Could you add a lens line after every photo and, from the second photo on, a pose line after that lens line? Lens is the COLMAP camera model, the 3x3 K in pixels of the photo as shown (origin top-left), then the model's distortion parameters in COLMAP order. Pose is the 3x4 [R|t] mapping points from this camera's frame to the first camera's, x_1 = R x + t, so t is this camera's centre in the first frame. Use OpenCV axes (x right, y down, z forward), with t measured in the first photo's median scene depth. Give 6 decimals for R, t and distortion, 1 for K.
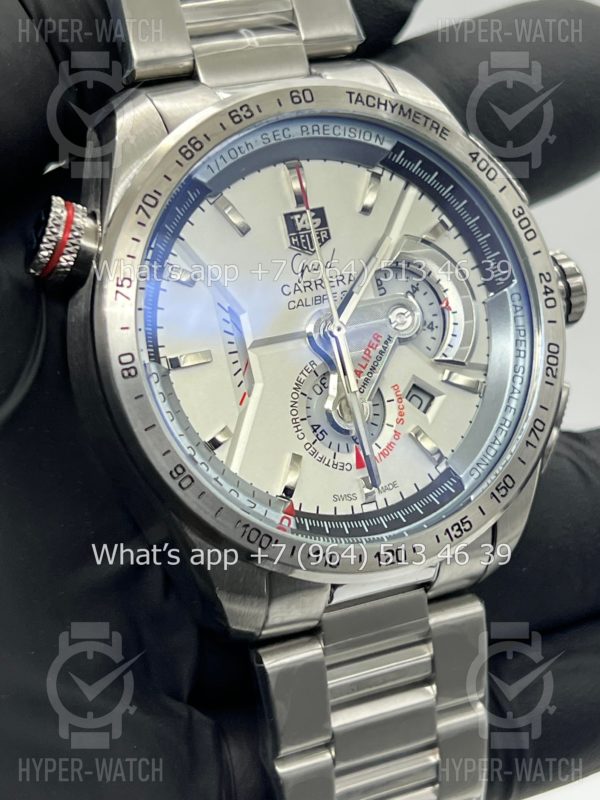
lens RADIAL K [[1850.7, 0, 279.4], [0, 1850.7, 401.3], [0, 0, 1]] dist [0.286818, 0.000000]
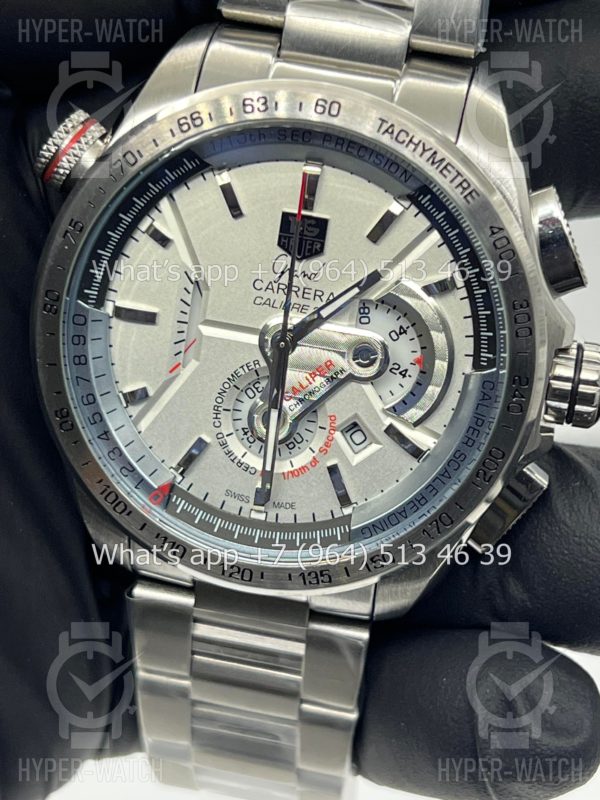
lens RADIAL K [[1850.7, 0, 302.7], [0, 1850.7, 398.4], [0, 0, 1]] dist [0.286818, 0.000000]
pose [[0.800671, 0.445712, -0.400333, 0.439087], [-0.318792, 0.882728, 0.345200, -0.350581], [0.507245, -0.148768, 0.848864, 0.170281]]
